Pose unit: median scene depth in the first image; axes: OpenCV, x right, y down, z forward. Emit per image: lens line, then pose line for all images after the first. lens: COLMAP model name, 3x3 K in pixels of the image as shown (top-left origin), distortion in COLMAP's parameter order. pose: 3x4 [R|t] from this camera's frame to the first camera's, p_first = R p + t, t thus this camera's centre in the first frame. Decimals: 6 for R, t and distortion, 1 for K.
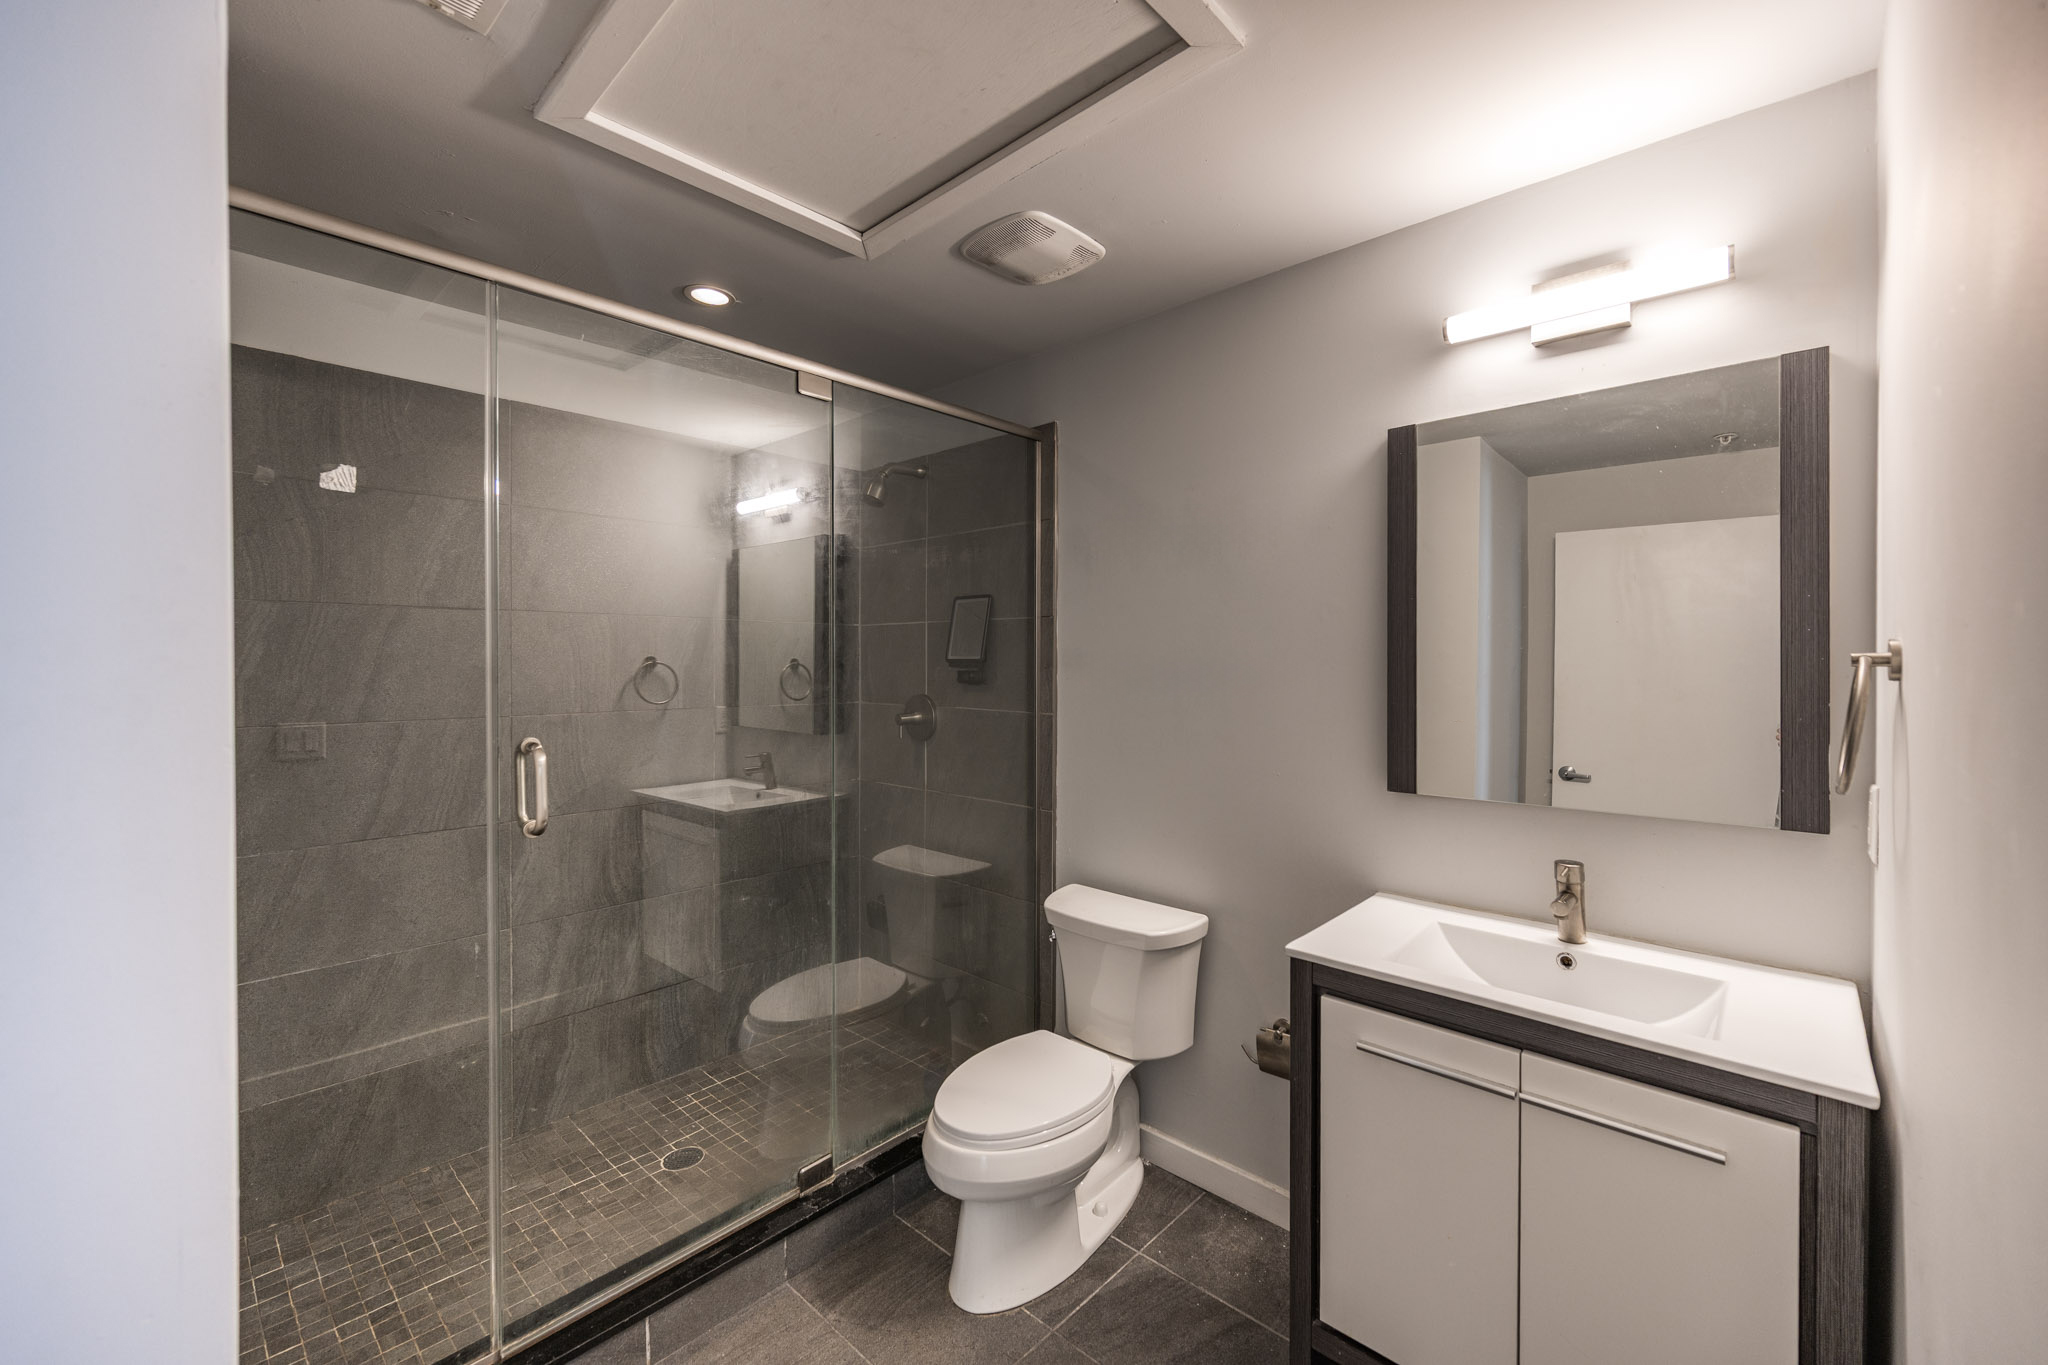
lens RADIAL K [[825.5, 0, 1058.3], [0, 825.5, 666.8], [0, 0, 1]] dist [-0.000599, -0.000188]
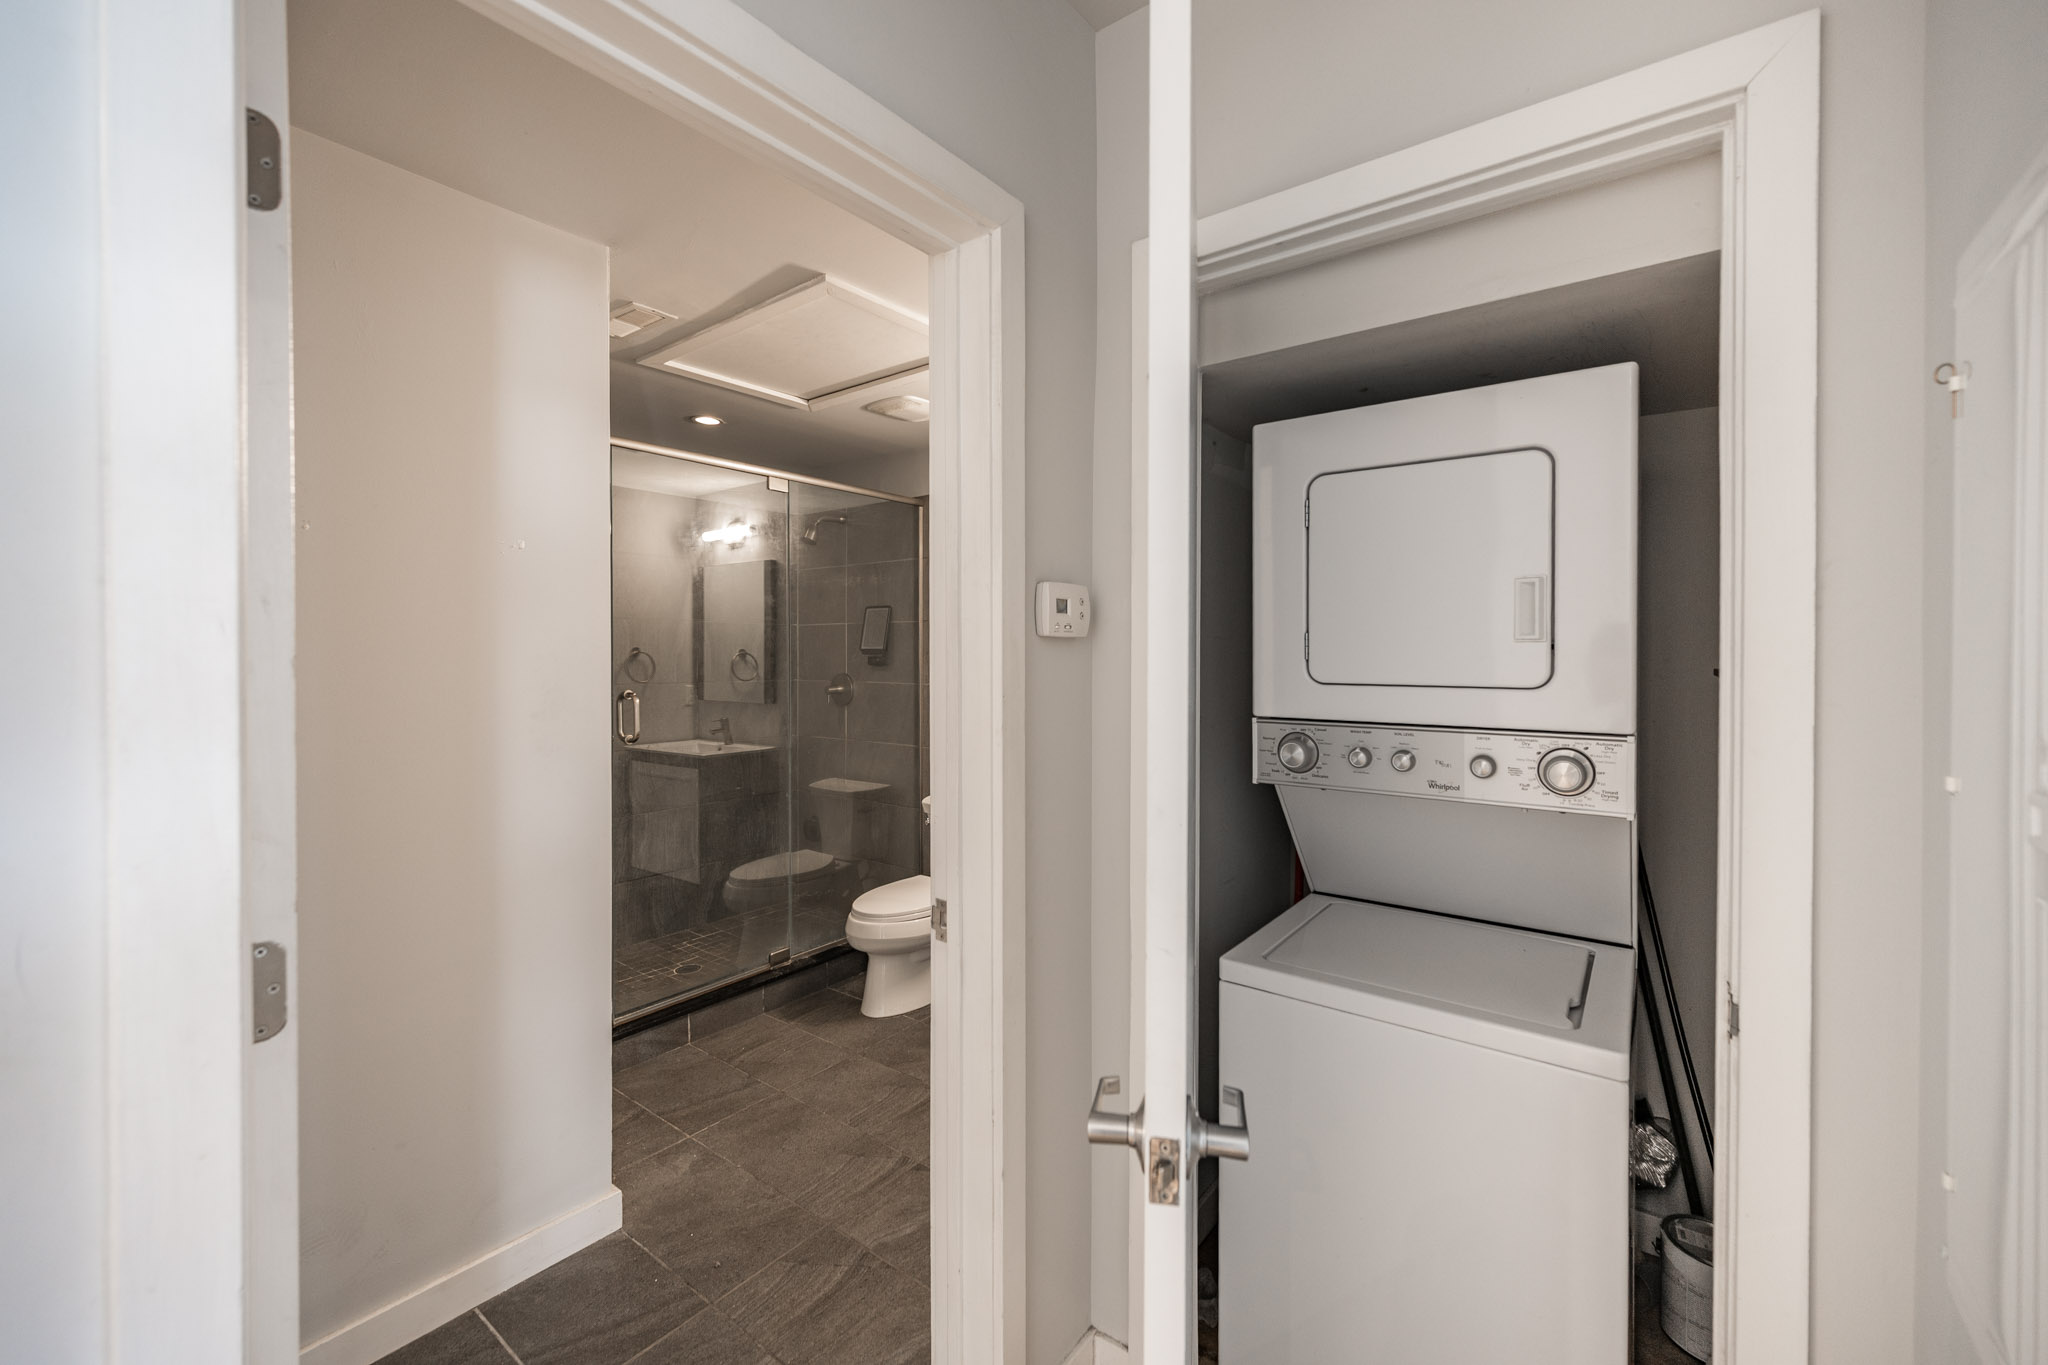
lens RADIAL K [[825.5, 0, 1058.3], [0, 825.5, 666.8], [0, 0, 1]] dist [-0.000599, -0.000188]
pose [[0.995402, -0.001299, 0.095775, 0.079814], [0.000602, 0.999973, 0.007312, 0.012893], [-0.095782, -0.007221, 0.995376, -0.530474]]
